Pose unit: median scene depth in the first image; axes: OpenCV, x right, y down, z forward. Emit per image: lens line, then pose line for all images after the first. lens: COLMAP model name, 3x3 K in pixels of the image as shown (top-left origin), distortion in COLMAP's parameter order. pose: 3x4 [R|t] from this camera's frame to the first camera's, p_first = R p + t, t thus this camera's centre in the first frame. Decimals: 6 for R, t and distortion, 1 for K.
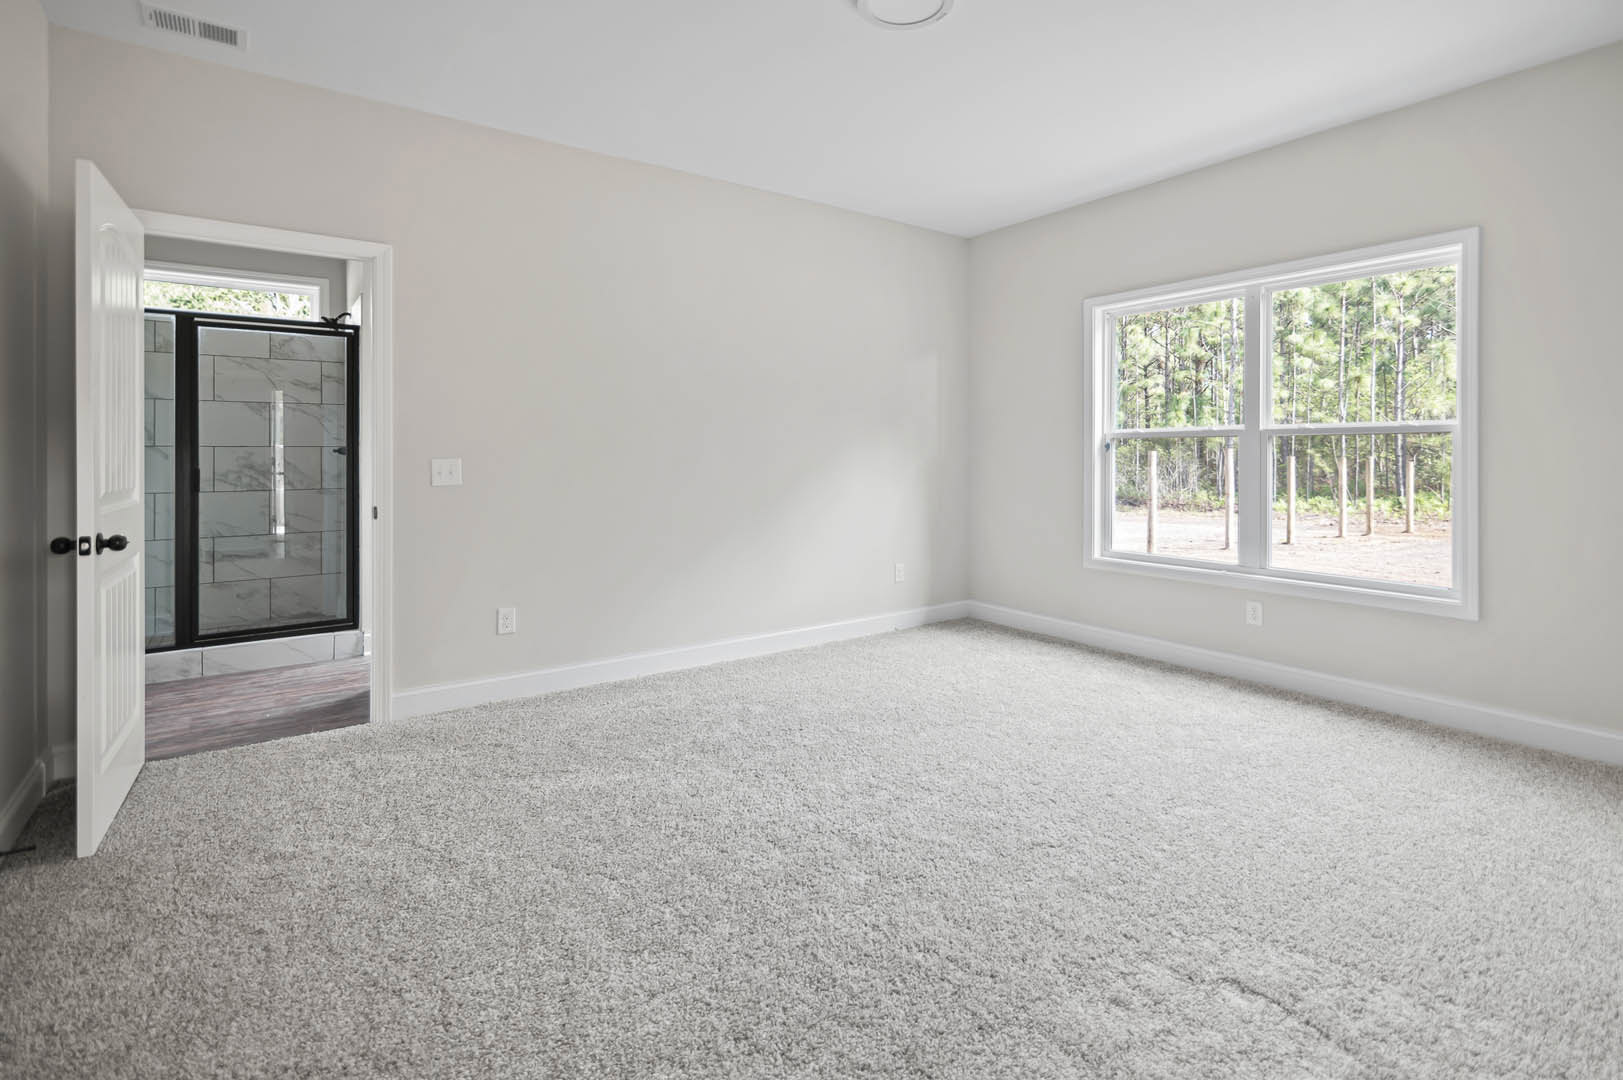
lens RADIAL K [[774.5, 0, 810.9], [0, 774.5, 464.3], [0, 0, 1]] dist [-0.000154, -0.000045]
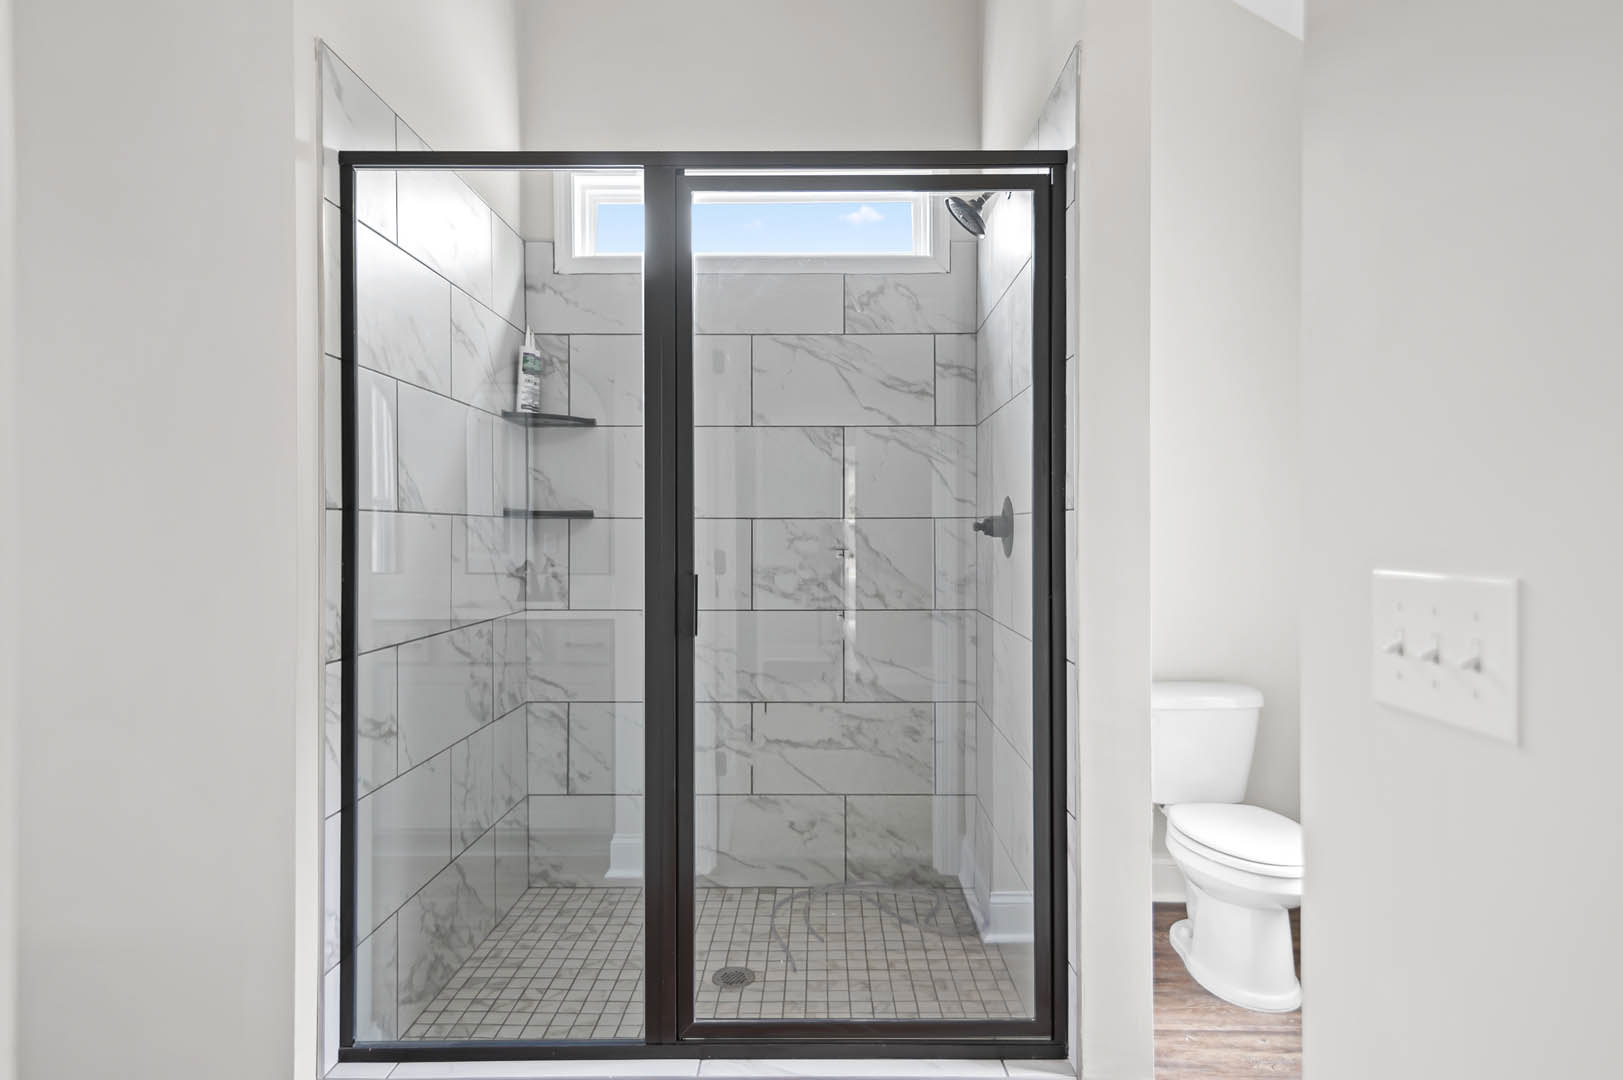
lens RADIAL K [[904.7, 0, 815.5], [0, 904.7, 527.9], [0, 0, 1]] dist [0.066866, 0.000470]
pose [[0.805133, -0.008677, -0.593031, -0.368632], [0.001365, 0.999917, -0.012778, -0.009773], [0.593093, 0.009478, 0.805078, 0.521598]]
